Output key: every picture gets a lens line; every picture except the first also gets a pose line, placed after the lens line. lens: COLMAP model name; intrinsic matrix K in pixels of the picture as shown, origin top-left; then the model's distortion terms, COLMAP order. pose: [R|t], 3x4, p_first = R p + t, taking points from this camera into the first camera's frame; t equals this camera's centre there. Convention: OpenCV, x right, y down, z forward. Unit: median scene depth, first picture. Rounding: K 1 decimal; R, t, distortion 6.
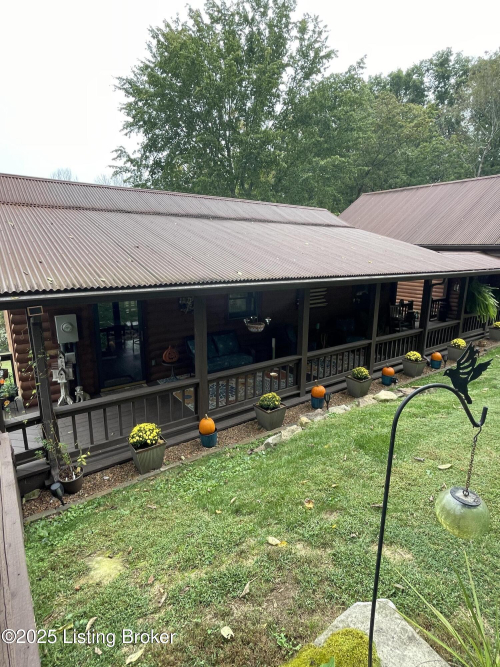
lens RADIAL K [[354.9, 0, 249.3], [0, 354.9, 328.0], [0, 0, 1]] dist [0.006520, -0.000874]
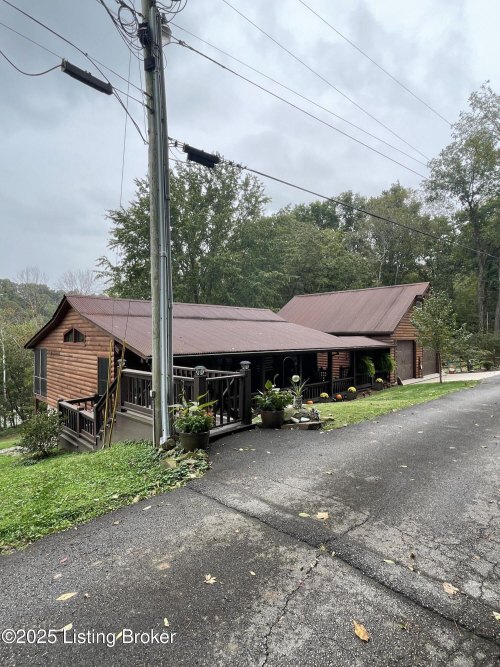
lens RADIAL K [[354.9, 0, 251.1], [0, 354.9, 333.4], [0, 0, 1]] dist [0.006520, -0.000874]
pose [[0.988451, -0.013644, 0.150924, -0.051425], [0.046323, 0.975472, -0.215197, 0.046492], [-0.144286, 0.219702, 0.964838, -0.233506]]
